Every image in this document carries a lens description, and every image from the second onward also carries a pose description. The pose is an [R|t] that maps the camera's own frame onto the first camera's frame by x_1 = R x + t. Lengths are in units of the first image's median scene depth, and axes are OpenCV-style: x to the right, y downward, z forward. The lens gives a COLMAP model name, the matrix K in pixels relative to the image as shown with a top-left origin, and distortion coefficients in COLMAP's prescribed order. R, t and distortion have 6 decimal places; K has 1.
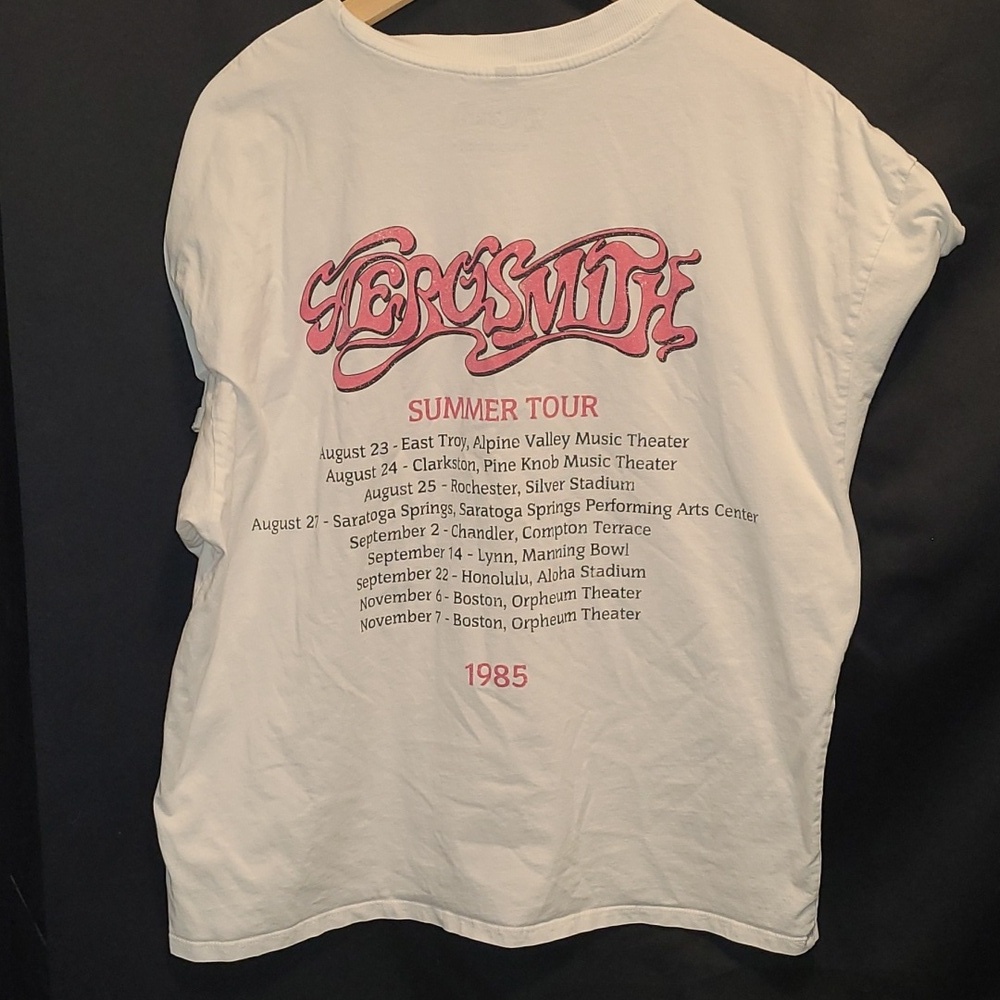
lens RADIAL K [[1690.4, 0, 500.0], [0, 1690.4, 500.0], [0, 0, 1]] dist [0.021625, -0.032063]
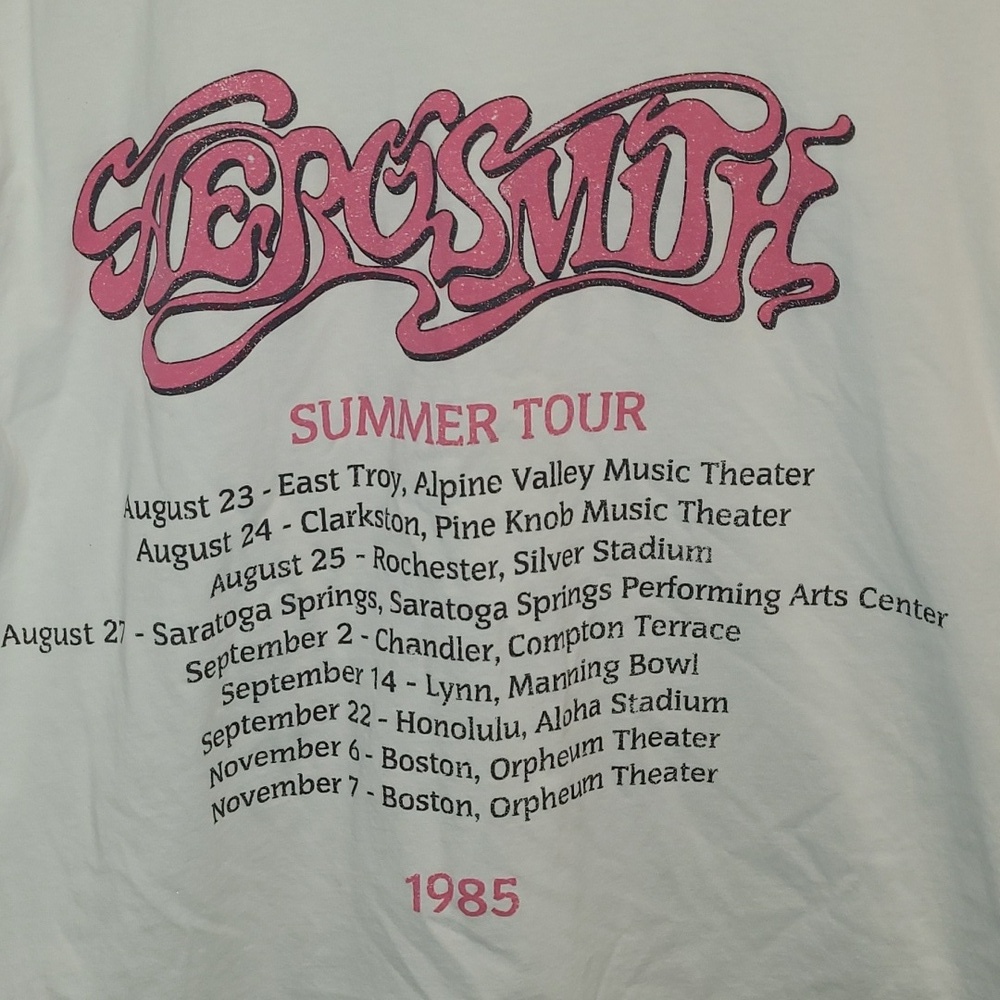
lens RADIAL K [[1684.2, 0, 518.4], [0, 1684.2, 482.0], [0, 0, 1]] dist [0.032783, -0.118723]
pose [[0.997121, -0.020026, 0.073132, -0.021839], [0.013414, 0.995869, 0.089806, -0.081318], [-0.074629, -0.088567, 0.993271, 0.469504]]
